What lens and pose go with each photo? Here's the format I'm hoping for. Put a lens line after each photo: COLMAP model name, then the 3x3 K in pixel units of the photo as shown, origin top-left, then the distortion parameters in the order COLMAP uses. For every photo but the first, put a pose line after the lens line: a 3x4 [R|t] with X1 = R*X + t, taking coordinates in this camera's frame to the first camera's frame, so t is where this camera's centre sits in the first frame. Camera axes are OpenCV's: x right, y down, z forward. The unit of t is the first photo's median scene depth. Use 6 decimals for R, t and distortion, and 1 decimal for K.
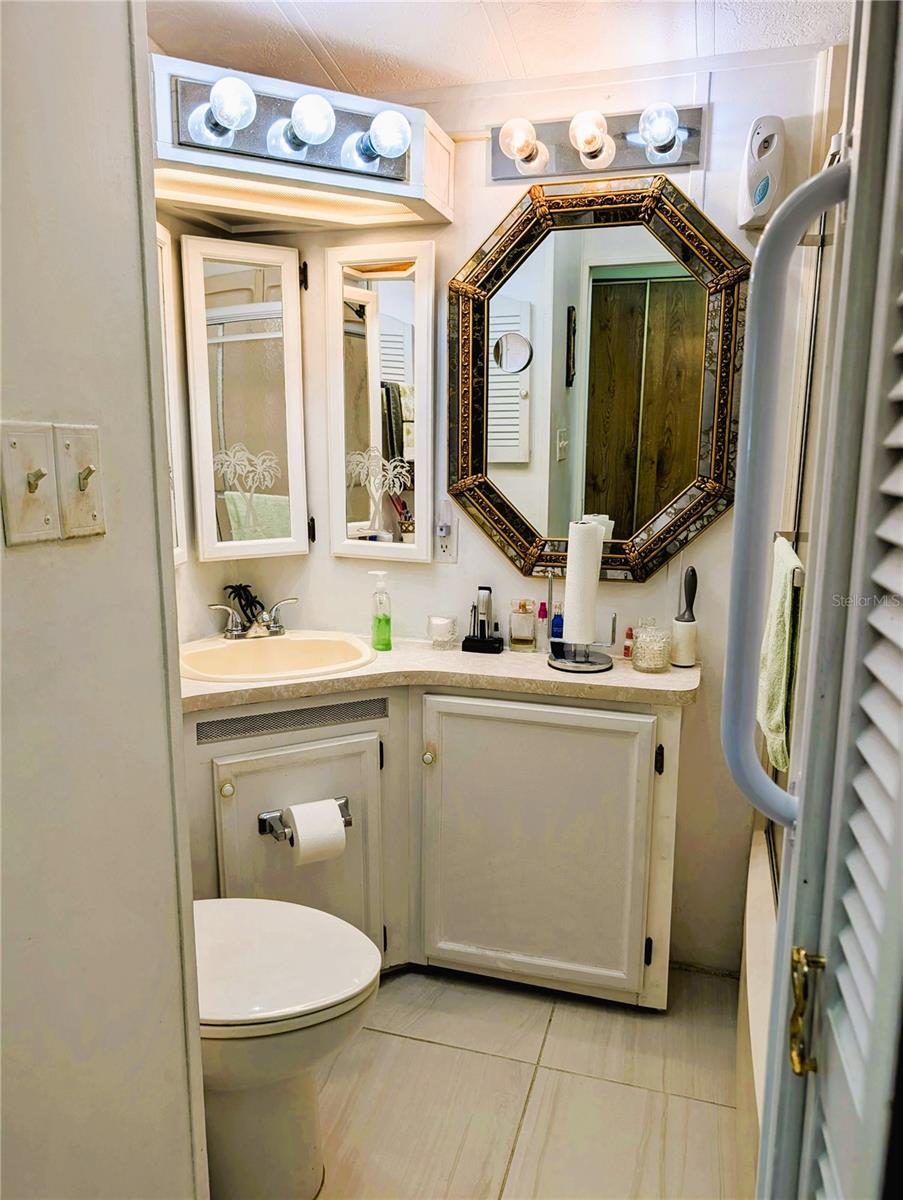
lens RADIAL K [[877.6, 0, 446.1], [0, 877.6, 607.2], [0, 0, 1]] dist [0.032019, -0.027634]
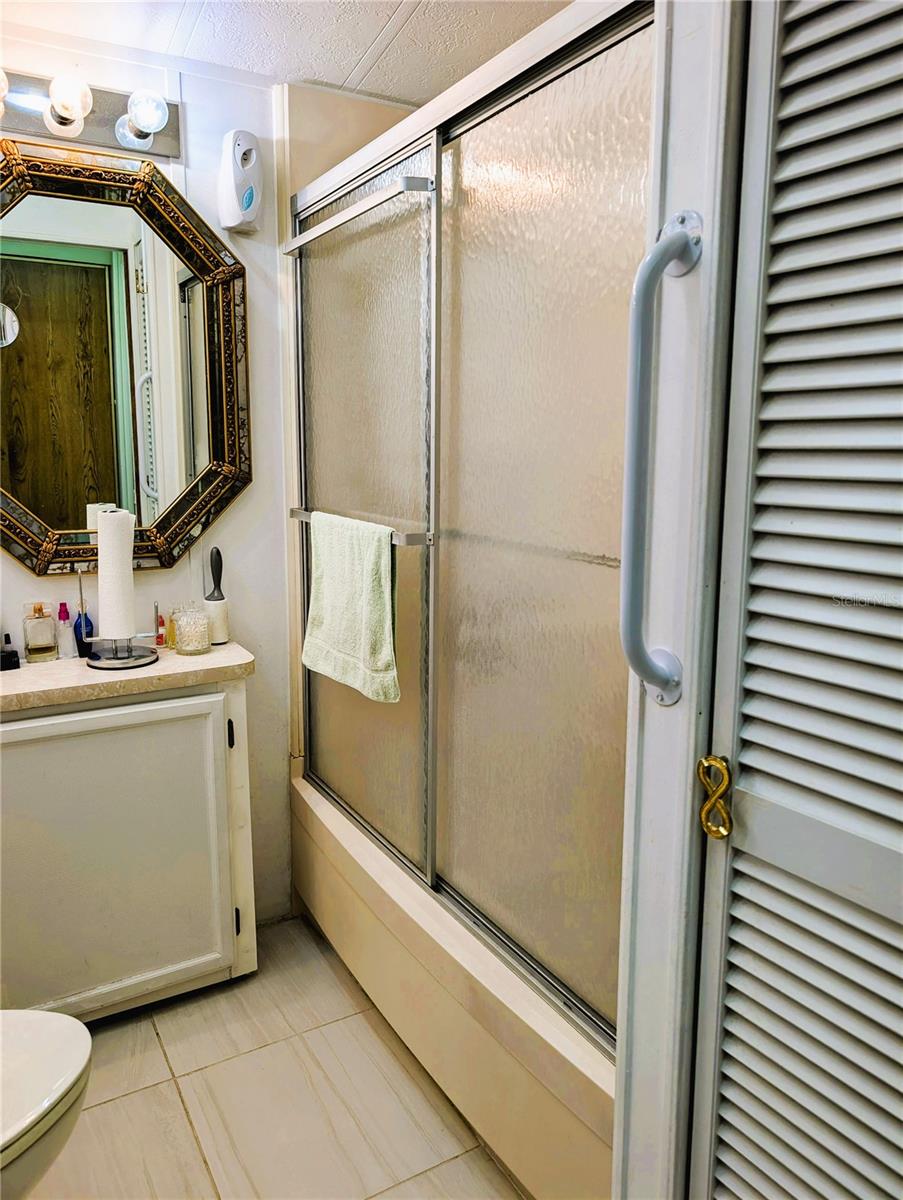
lens RADIAL K [[877.6, 0, 441.6], [0, 877.6, 593.3], [0, 0, 1]] dist [0.032019, -0.027634]
pose [[0.682042, -0.130256, 0.719620, -0.305979], [0.136746, 0.989370, 0.049477, -0.007363], [-0.718415, 0.064659, 0.692604, 0.092976]]
